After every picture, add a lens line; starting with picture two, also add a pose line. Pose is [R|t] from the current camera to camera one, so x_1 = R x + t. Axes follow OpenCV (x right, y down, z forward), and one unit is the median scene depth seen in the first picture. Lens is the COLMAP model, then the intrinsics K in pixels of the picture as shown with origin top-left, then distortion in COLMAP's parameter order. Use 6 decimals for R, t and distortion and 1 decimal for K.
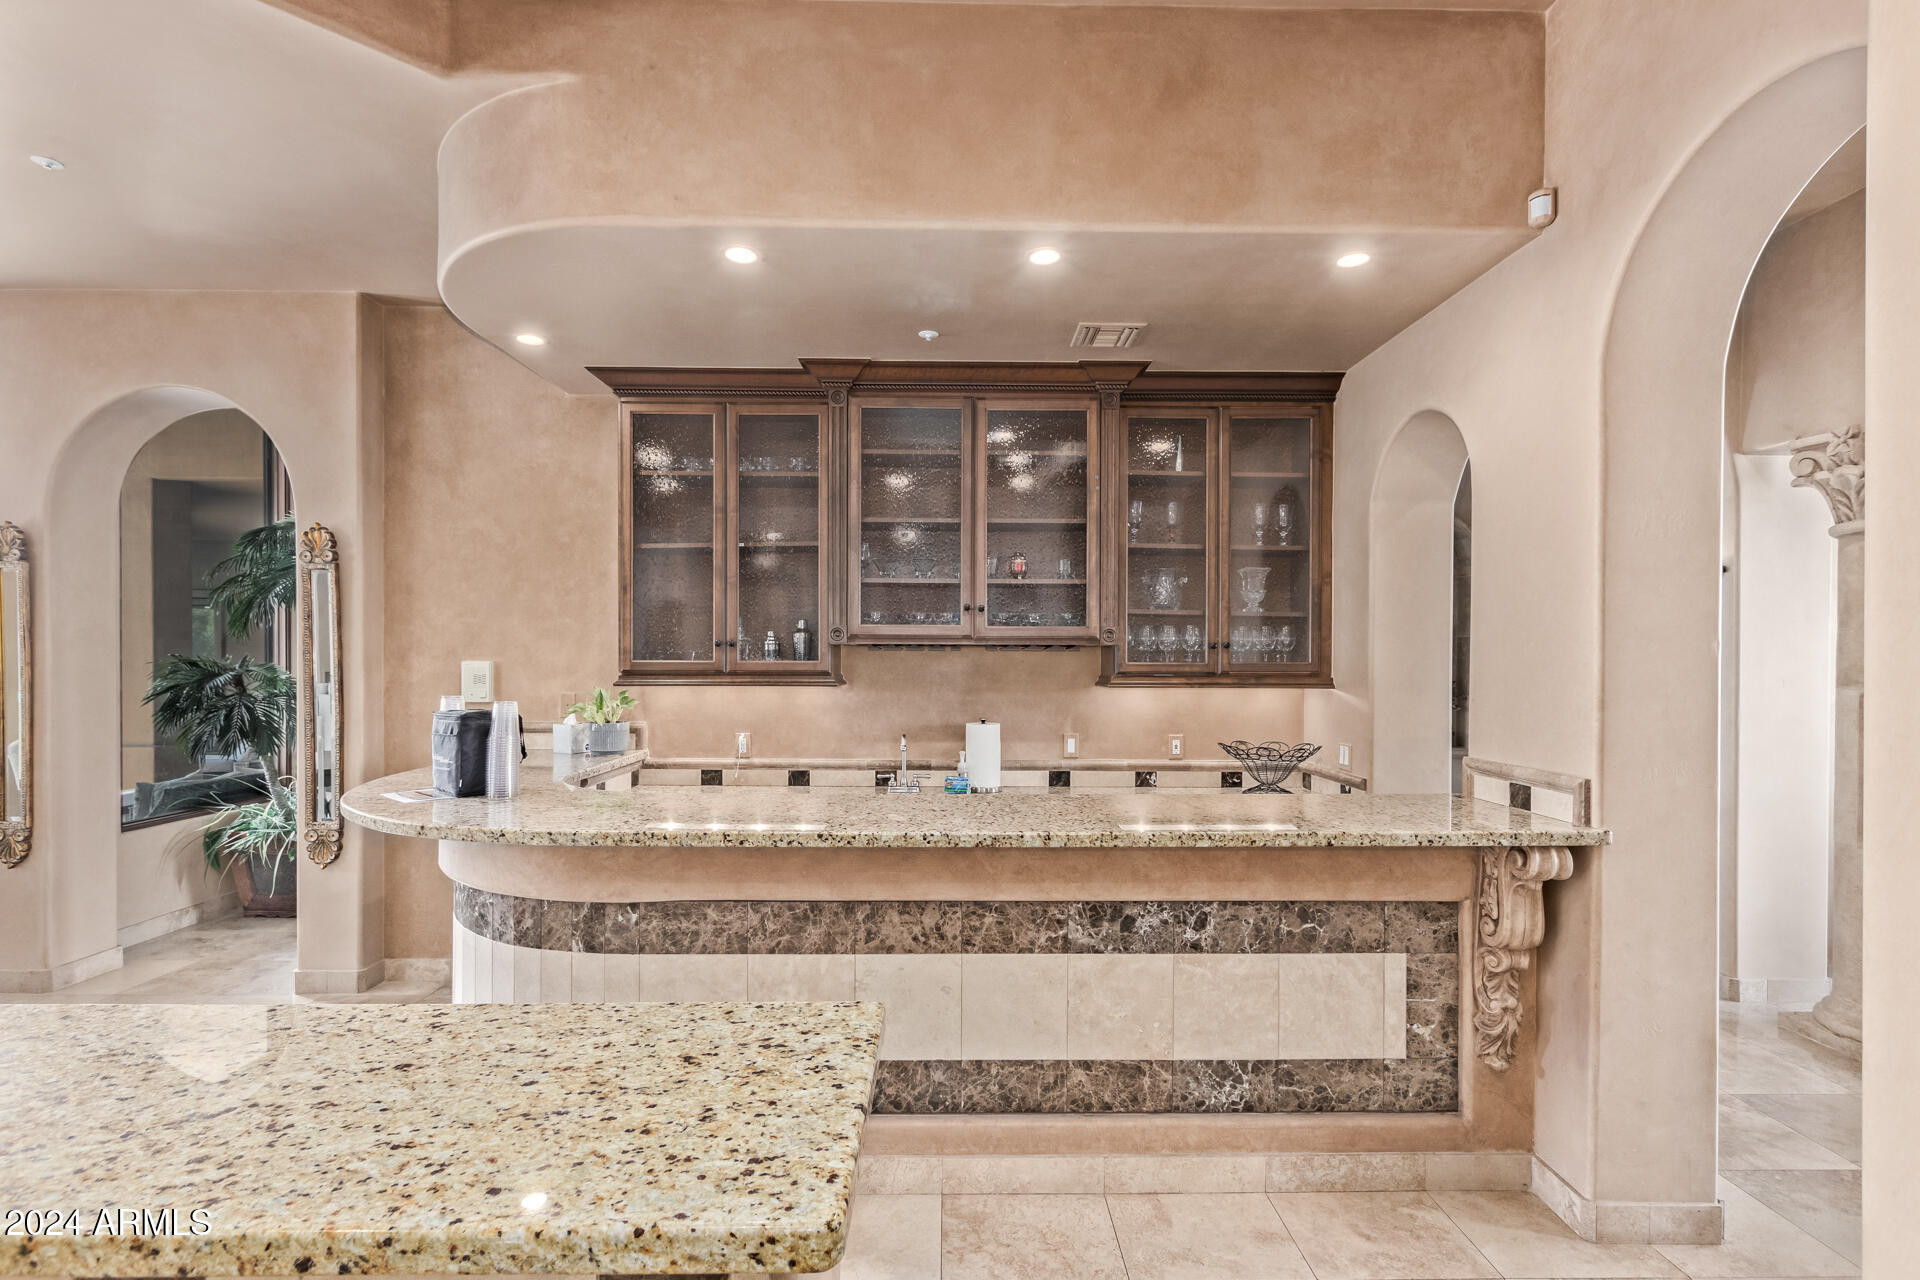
lens RADIAL K [[890.9, 0, 956.4], [0, 890.9, 666.9], [0, 0, 1]] dist [0.008699, 0.000304]
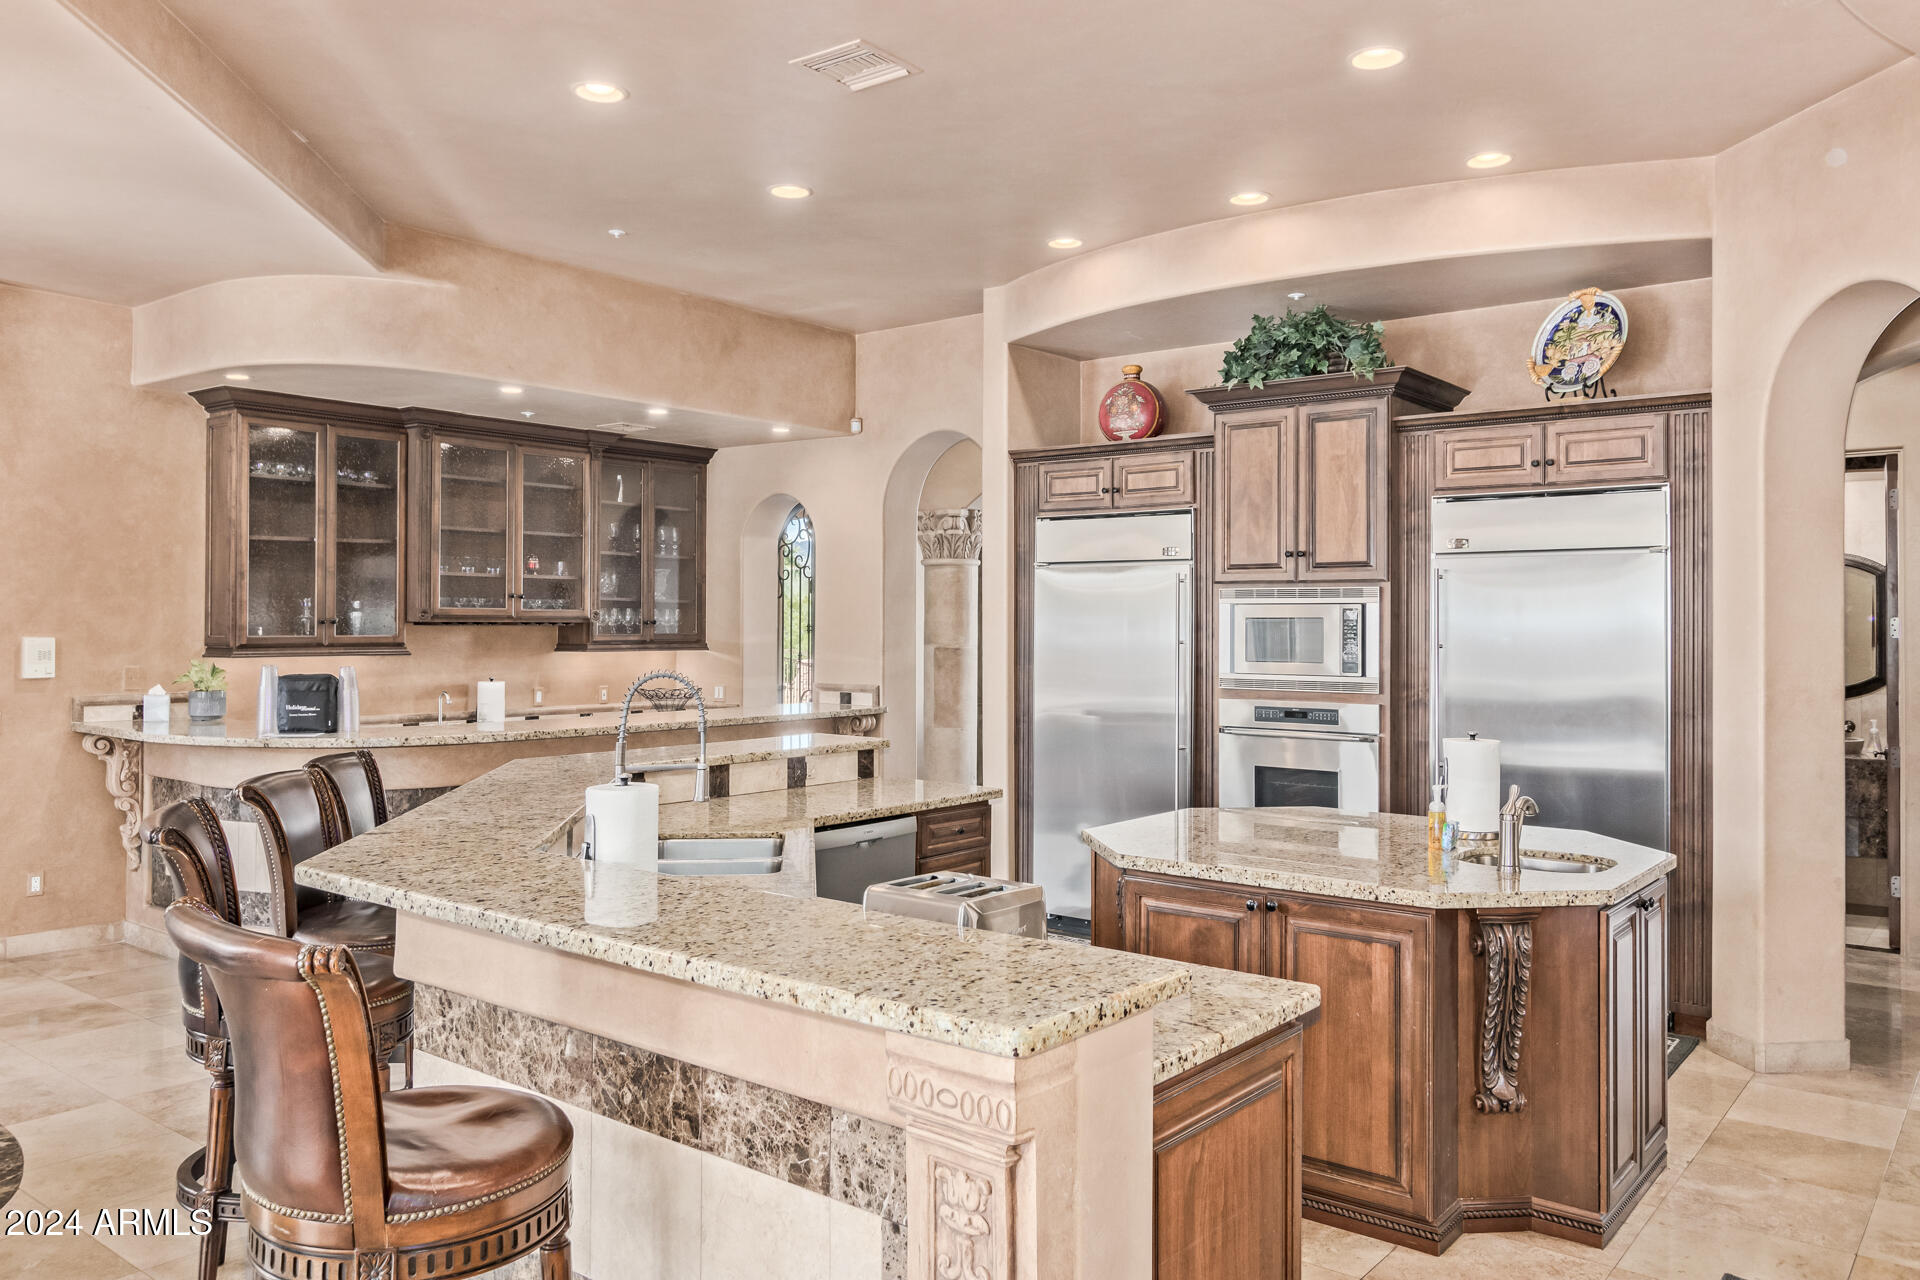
lens RADIAL K [[1432.3, 0, 957.0], [0, 1432.3, 640.7], [0, 0, 1]] dist [-0.004493, 0.000090]
pose [[0.634744, -0.010150, 0.772656, -1.172672], [0.004394, 0.999945, 0.009526, -0.013602], [-0.772710, -0.002652, 0.634753, -0.872128]]
